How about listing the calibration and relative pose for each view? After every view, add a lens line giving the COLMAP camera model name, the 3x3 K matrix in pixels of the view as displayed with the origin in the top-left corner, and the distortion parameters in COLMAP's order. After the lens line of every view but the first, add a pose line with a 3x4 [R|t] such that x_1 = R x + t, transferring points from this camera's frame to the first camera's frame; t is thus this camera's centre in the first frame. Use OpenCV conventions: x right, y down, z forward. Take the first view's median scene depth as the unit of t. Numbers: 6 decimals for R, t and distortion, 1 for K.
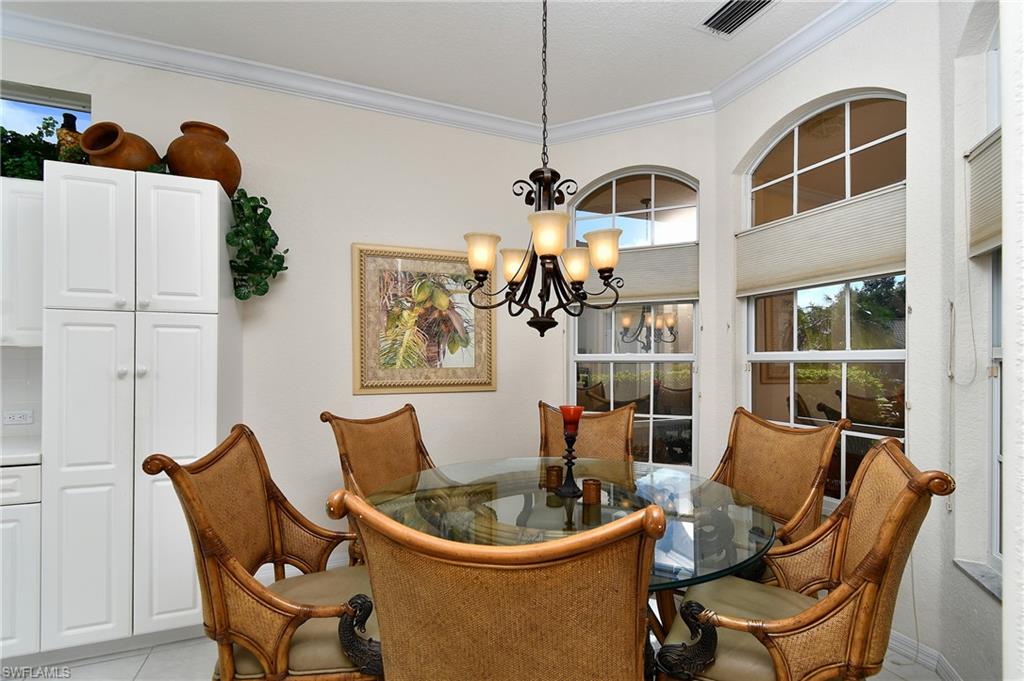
lens RADIAL K [[456.2, 0, 511.4], [0, 456.2, 362.3], [0, 0, 1]] dist [-0.001146, -0.001082]
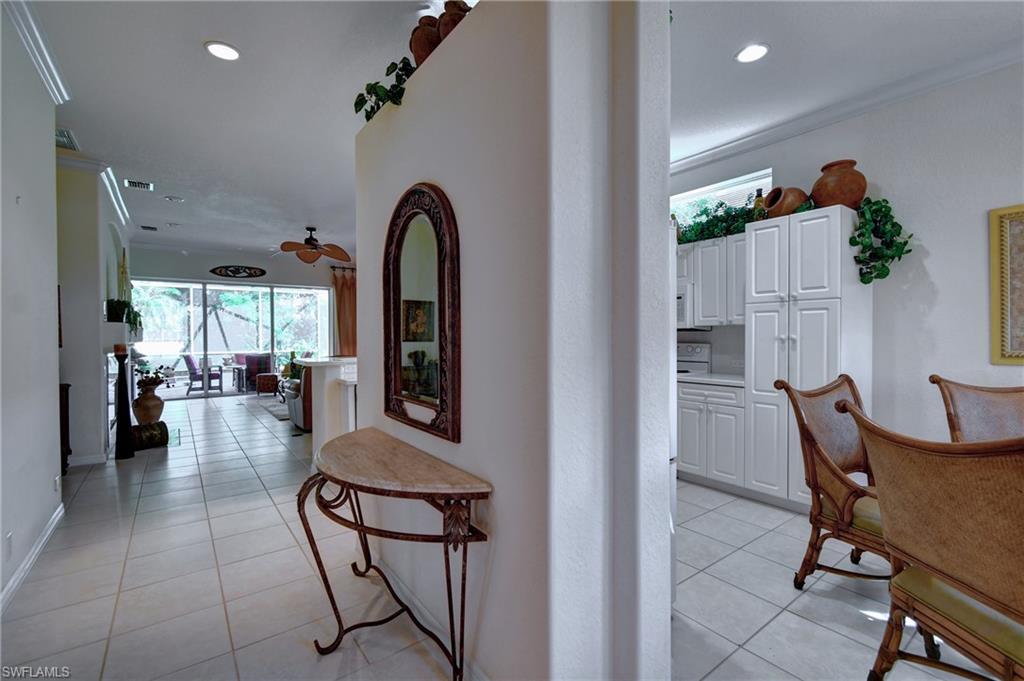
lens RADIAL K [[456.2, 0, 515.6], [0, 456.2, 343.2], [0, 0, 1]] dist [-0.001146, -0.001082]
pose [[0.259676, 0.014722, -0.965584, 0.457435], [0.008040, 0.999816, 0.017406, 0.000826], [0.965662, -0.012283, 0.259510, -0.340626]]
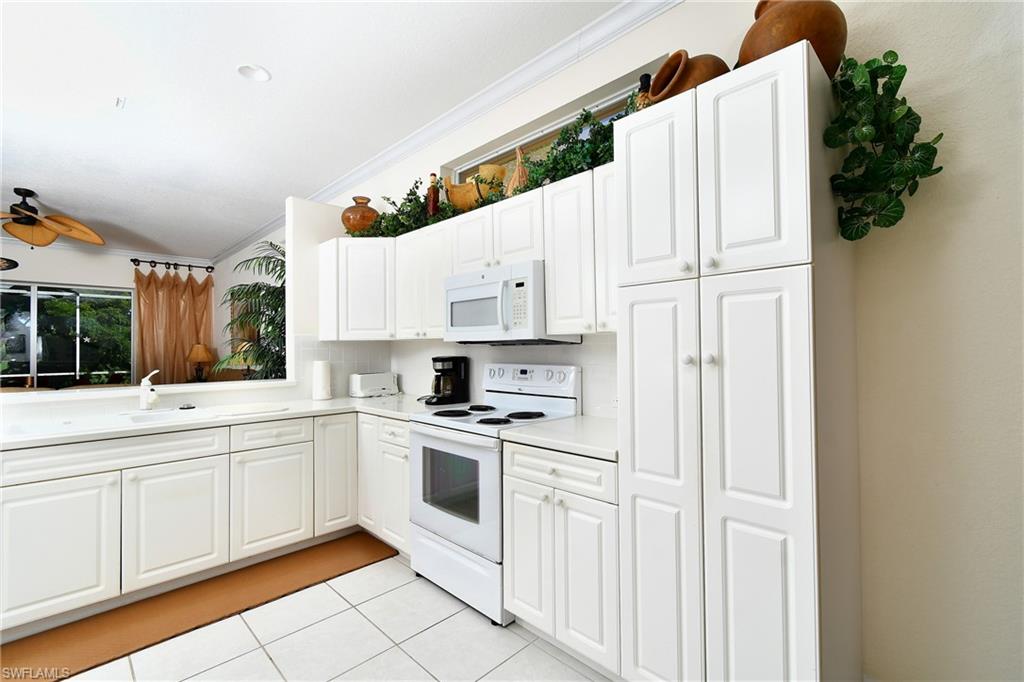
lens RADIAL K [[456.2, 0, 516.3], [0, 456.2, 344.2], [0, 0, 1]] dist [-0.001146, -0.001082]
pose [[0.391051, -0.011690, -0.920295, -0.242824], [0.017914, 0.999827, -0.005089, -0.005426], [0.920195, -0.014496, 0.391192, 0.402395]]
